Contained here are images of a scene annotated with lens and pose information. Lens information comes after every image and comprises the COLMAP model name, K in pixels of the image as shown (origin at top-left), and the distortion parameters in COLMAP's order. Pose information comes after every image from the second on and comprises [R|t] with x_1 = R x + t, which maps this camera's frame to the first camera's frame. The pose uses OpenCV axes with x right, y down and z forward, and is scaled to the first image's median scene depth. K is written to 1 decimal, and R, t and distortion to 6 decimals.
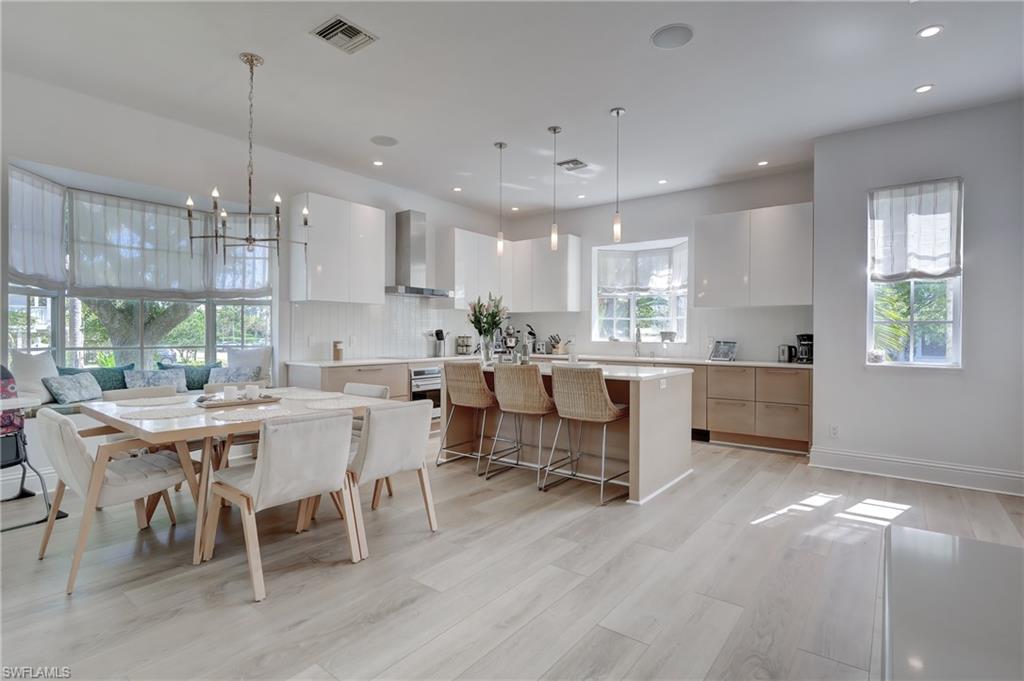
lens RADIAL K [[499.7, 0, 506.6], [0, 499.7, 334.3], [0, 0, 1]] dist [-0.011058, 0.000638]
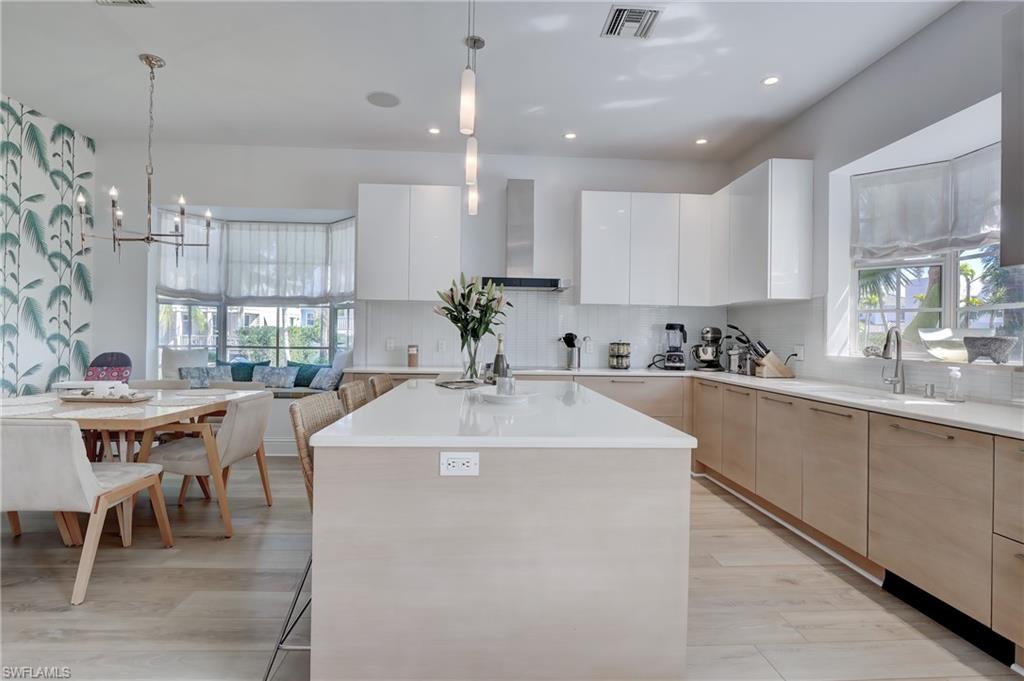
lens RADIAL K [[499.7, 0, 515.9], [0, 499.7, 336.3], [0, 0, 1]] dist [-0.011058, 0.000638]
pose [[0.663055, 0.002236, -0.748567, 0.436931], [-0.013131, 0.999876, -0.008644, 0.003283], [0.748455, 0.015560, 0.663002, 0.538837]]
